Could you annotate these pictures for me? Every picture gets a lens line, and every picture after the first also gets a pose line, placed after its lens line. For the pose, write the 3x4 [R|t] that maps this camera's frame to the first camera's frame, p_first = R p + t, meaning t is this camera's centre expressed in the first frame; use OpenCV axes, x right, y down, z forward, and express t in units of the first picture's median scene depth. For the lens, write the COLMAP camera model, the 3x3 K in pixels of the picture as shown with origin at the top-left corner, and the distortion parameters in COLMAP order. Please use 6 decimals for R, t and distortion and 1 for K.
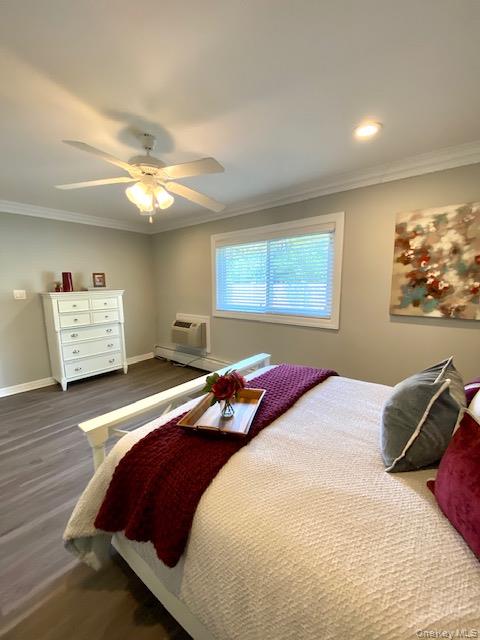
lens RADIAL K [[258.1, 0, 239.6], [0, 258.1, 317.9], [0, 0, 1]] dist [0.026415, -0.026379]
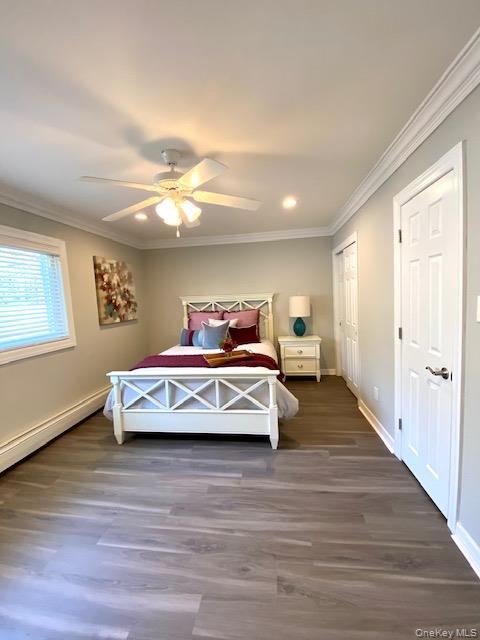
lens RADIAL K [[258.1, 0, 239.6], [0, 258.1, 317.9], [0, 0, 1]] dist [0.026415, -0.026379]
pose [[-0.518678, -0.041233, 0.853975, -1.141224], [0.158692, 0.976837, 0.143550, -0.148103], [-0.840113, 0.209975, -0.500121, 1.177829]]
